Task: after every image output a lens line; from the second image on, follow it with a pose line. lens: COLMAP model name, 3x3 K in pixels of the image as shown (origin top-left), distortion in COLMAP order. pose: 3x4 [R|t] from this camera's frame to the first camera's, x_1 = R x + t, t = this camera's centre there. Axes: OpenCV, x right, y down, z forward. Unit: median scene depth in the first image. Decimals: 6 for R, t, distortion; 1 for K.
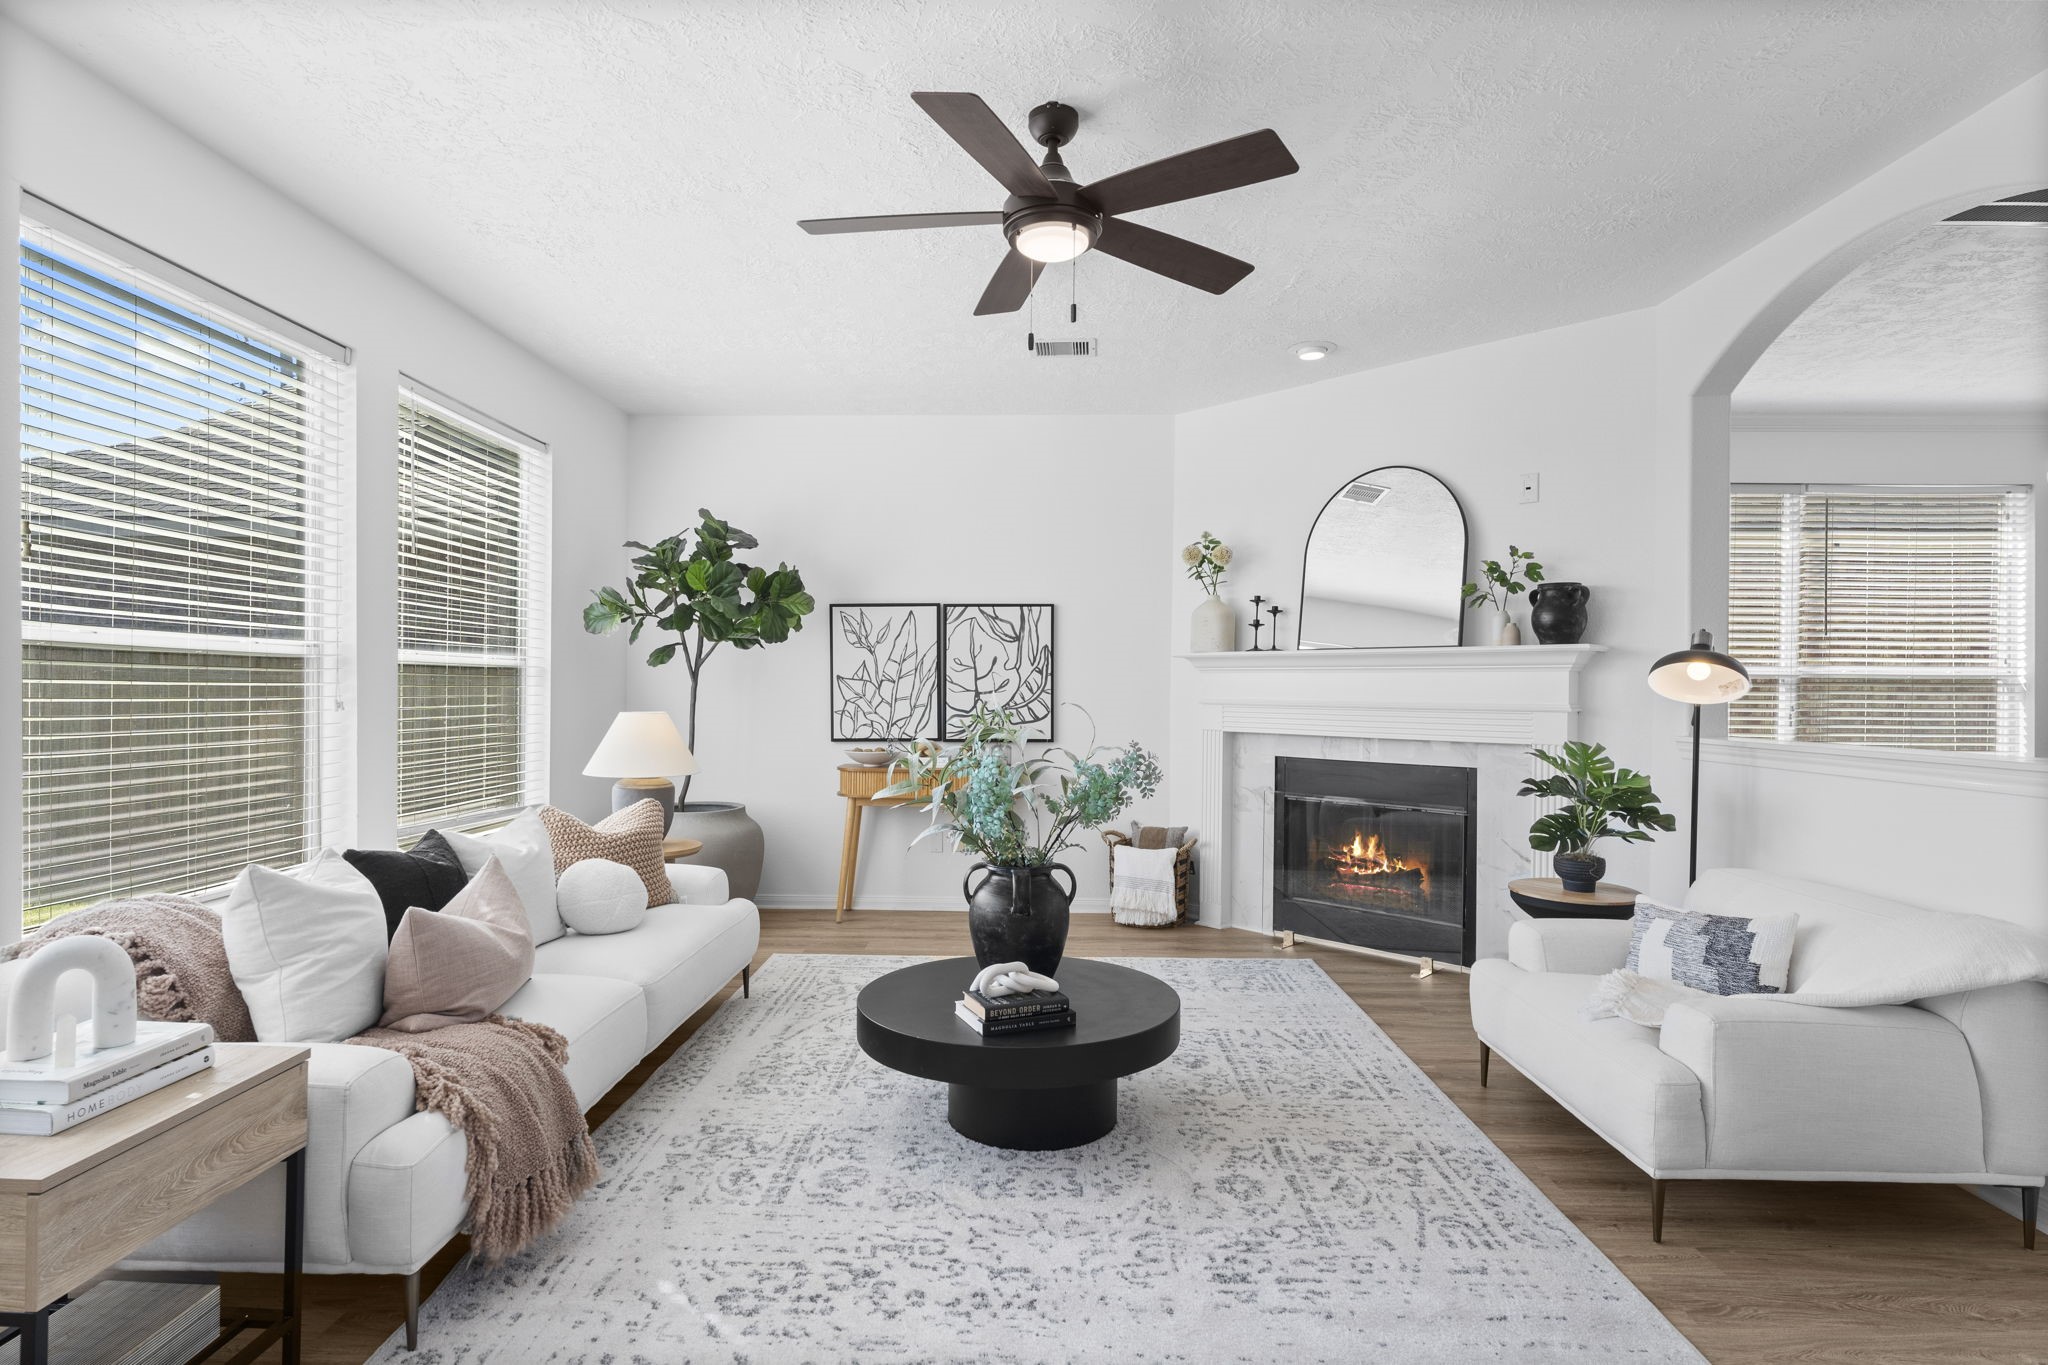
lens RADIAL K [[1047.9, 0, 1019.9], [0, 1047.9, 692.7], [0, 0, 1]] dist [-0.003290, -0.001000]
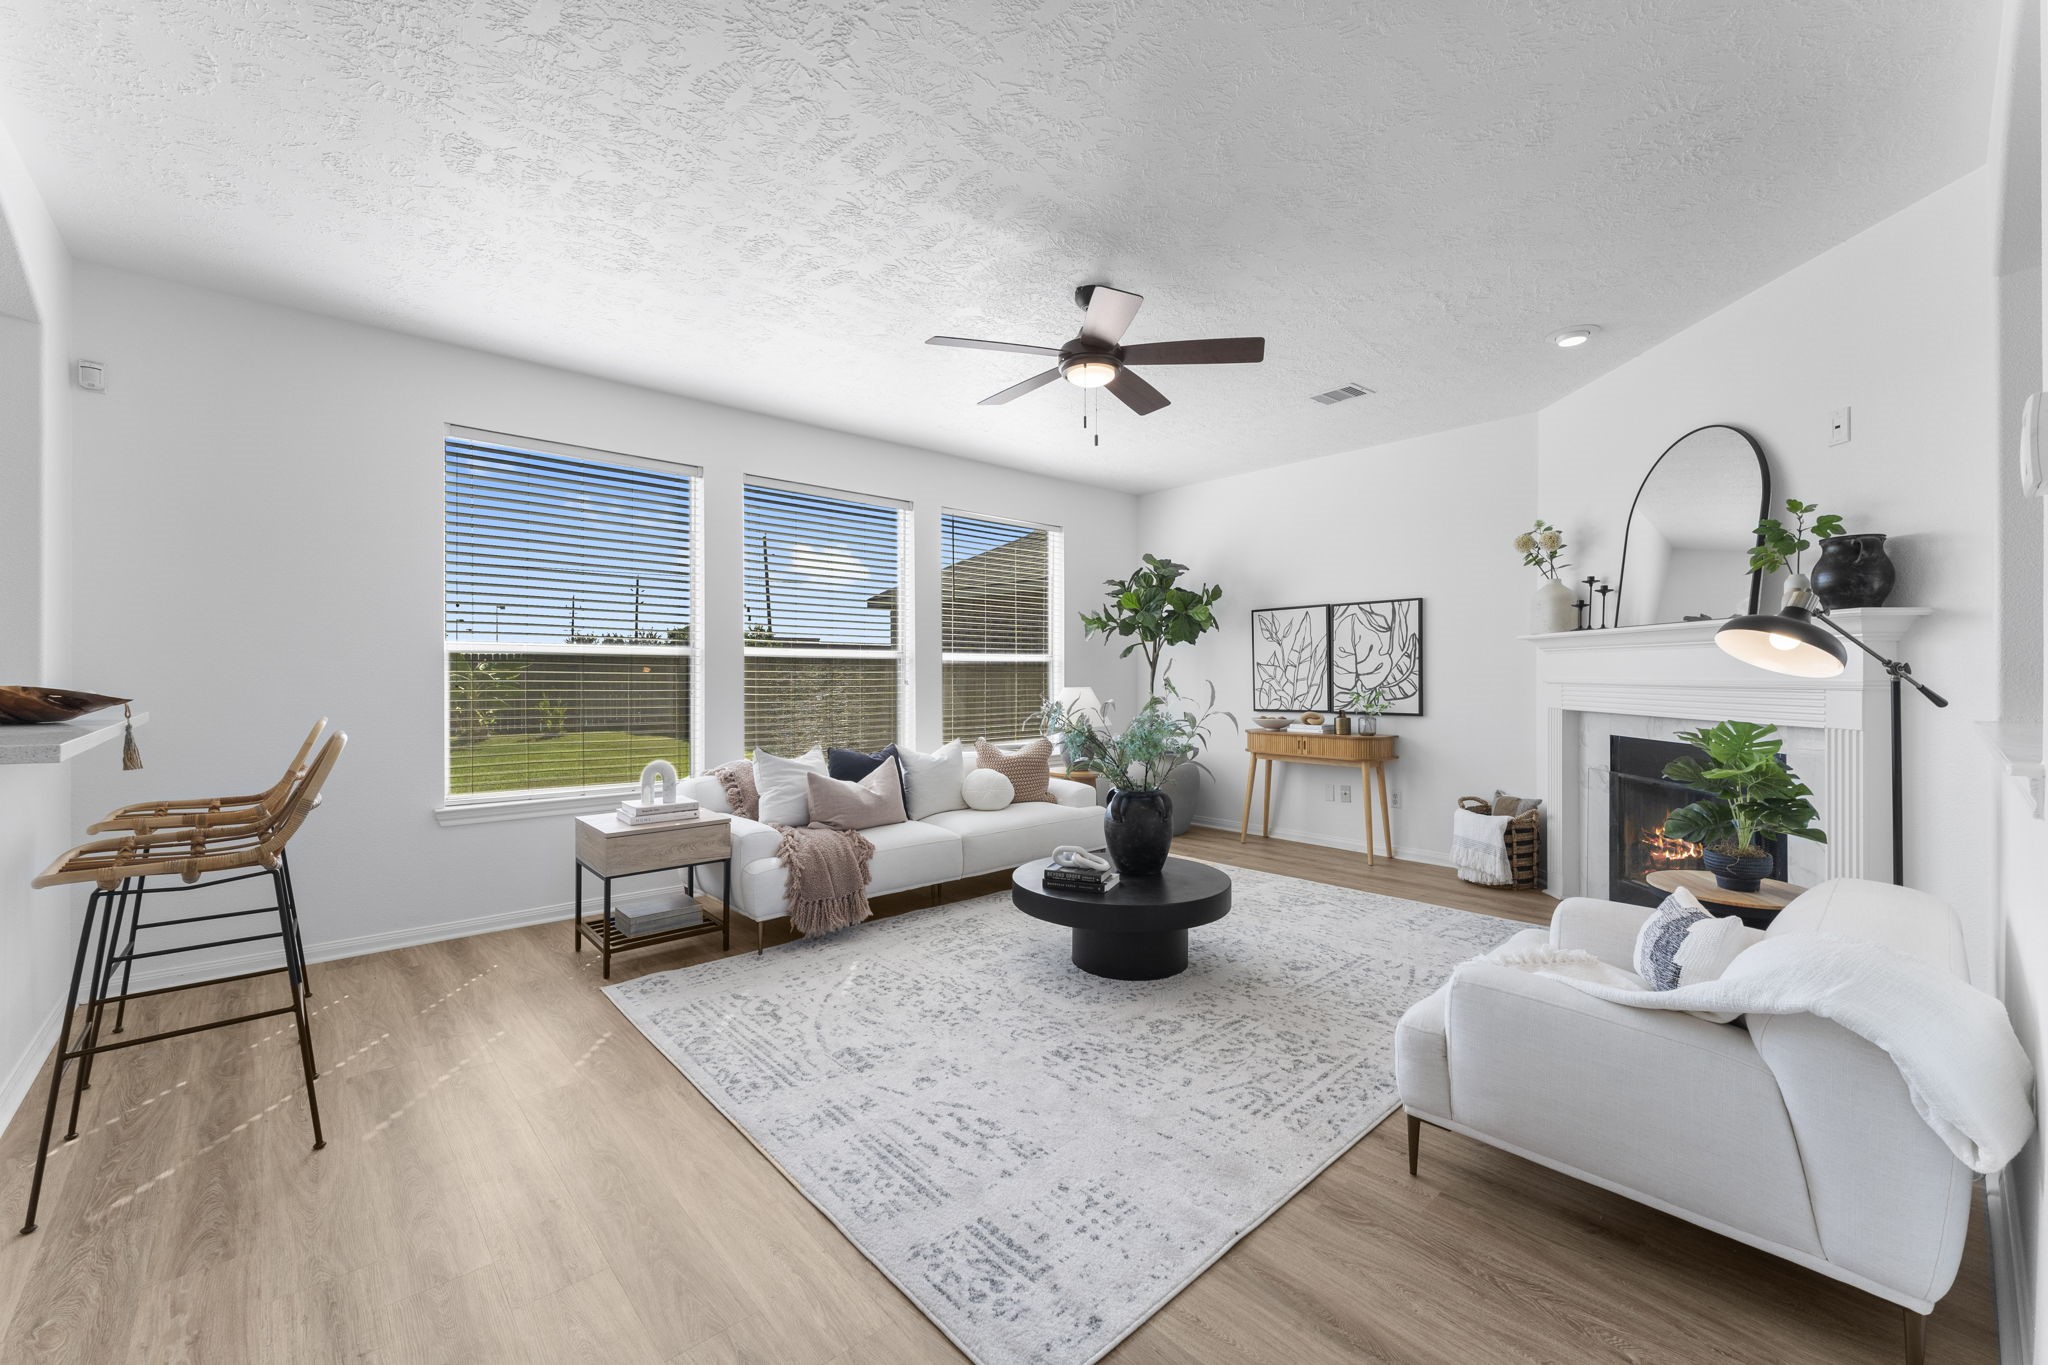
lens RADIAL K [[823.8, 0, 1030.5], [0, 823.8, 667.9], [0, 0, 1]] dist [-0.003395, -0.000062]
pose [[0.693734, -0.014622, -0.720083, 0.423288], [0.003949, 0.999856, -0.016498, 0.007349], [0.720221, 0.008602, 0.693692, 0.055274]]
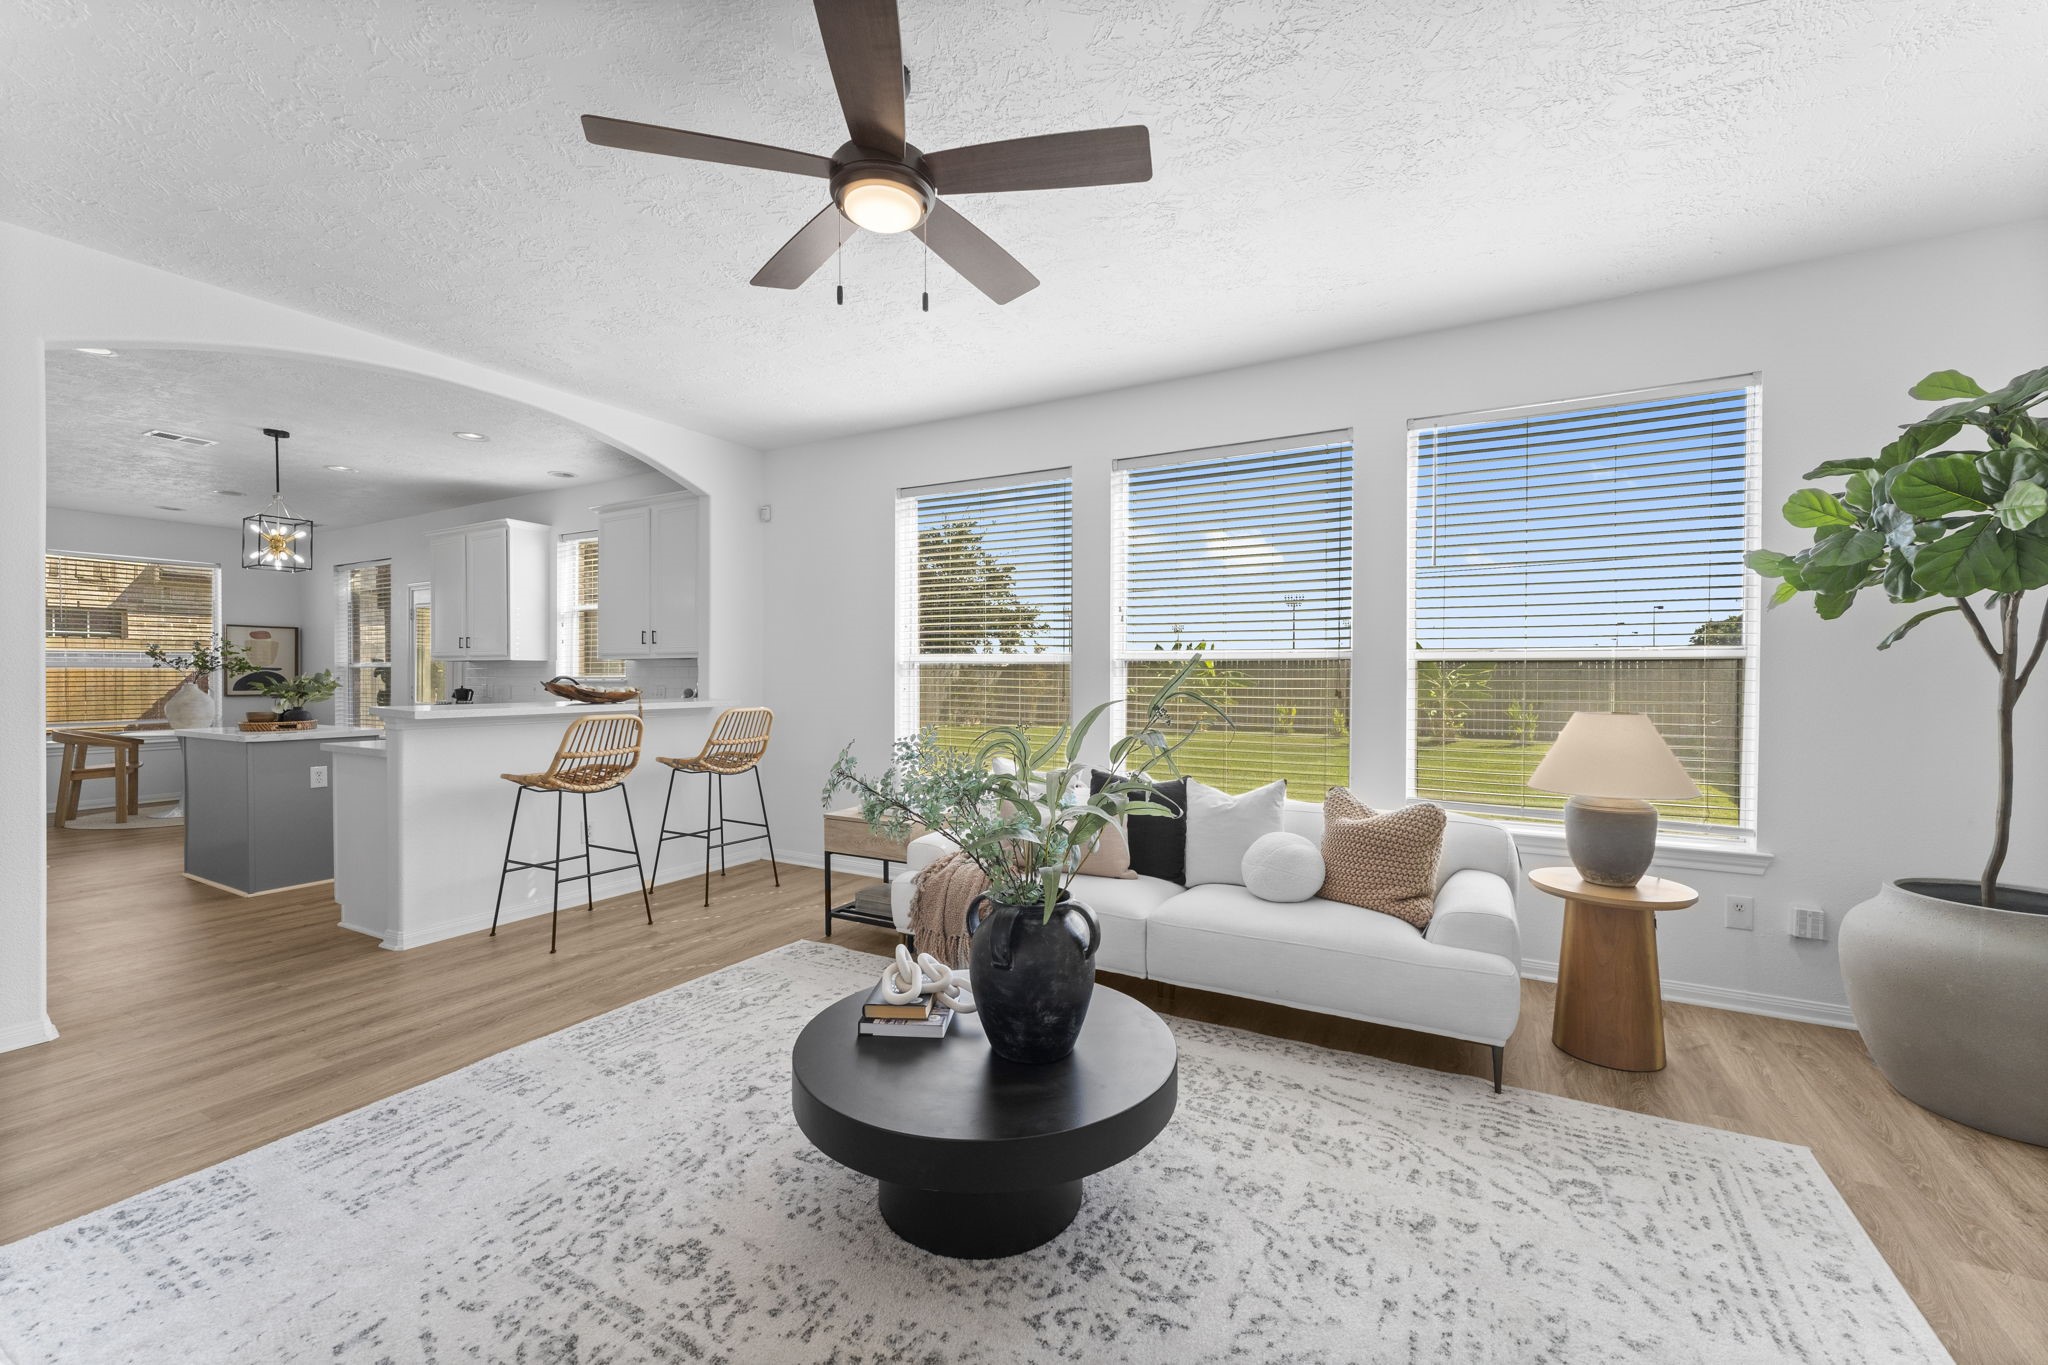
lens RADIAL K [[823.8, 0, 1033.8], [0, 823.8, 688.5], [0, 0, 1]] dist [-0.003395, -0.000062]
pose [[-0.456748, 0.002363, -0.889593, 0.323794], [-0.011548, 0.999896, 0.008586, -0.000297], [0.889521, 0.014195, -0.456673, 0.750180]]
